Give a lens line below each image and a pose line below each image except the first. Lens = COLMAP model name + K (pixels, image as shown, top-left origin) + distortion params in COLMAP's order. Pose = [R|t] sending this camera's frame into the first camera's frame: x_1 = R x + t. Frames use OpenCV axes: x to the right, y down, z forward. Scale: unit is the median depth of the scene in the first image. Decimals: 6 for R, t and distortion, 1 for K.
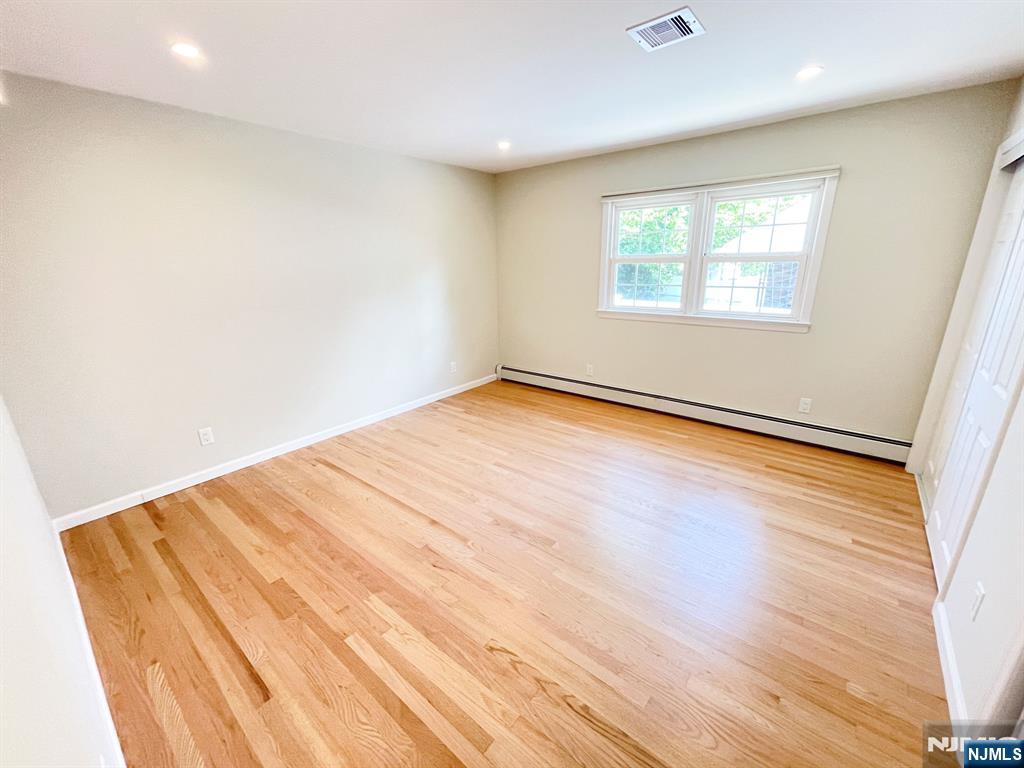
lens RADIAL K [[415.0, 0, 512.0], [0, 415.0, 384.0], [0, 0, 1]] dist [-0.000885, -0.000214]
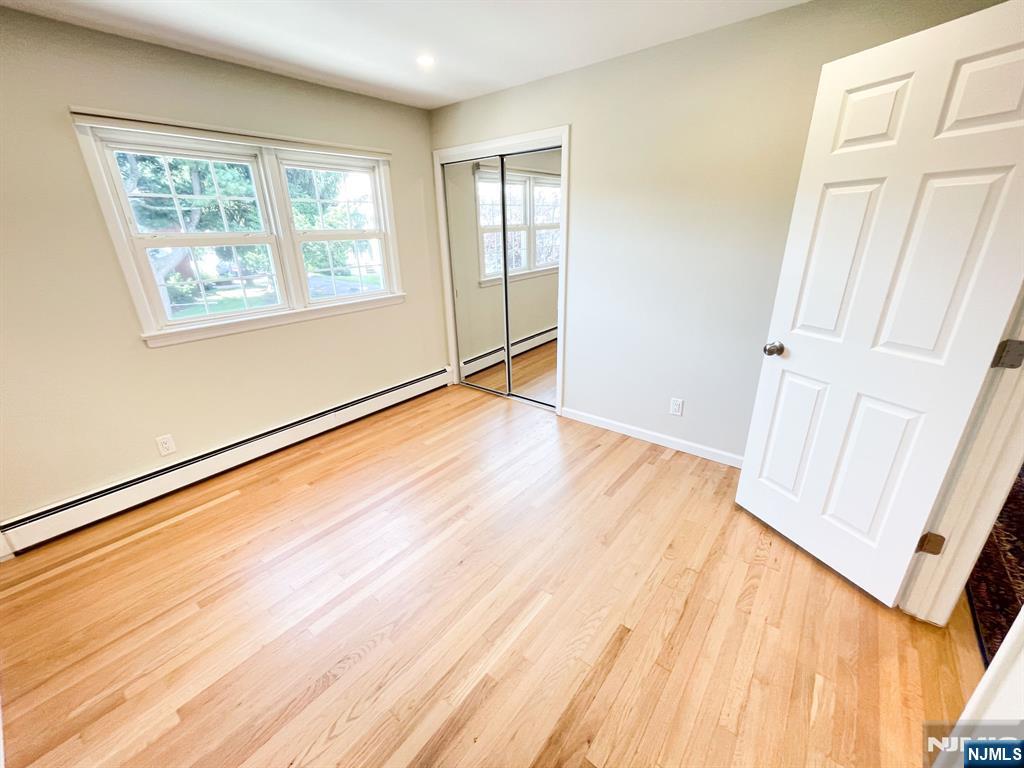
lens RADIAL K [[415.0, 0, 512.0], [0, 415.0, 384.0], [0, 0, 1]] dist [-0.000885, -0.000214]
pose [[-0.000735, -0.311411, 0.950275, -0.413385], [0.339074, 0.893903, 0.293200, -0.153650], [-0.940759, 0.322429, 0.104934, 0.667348]]
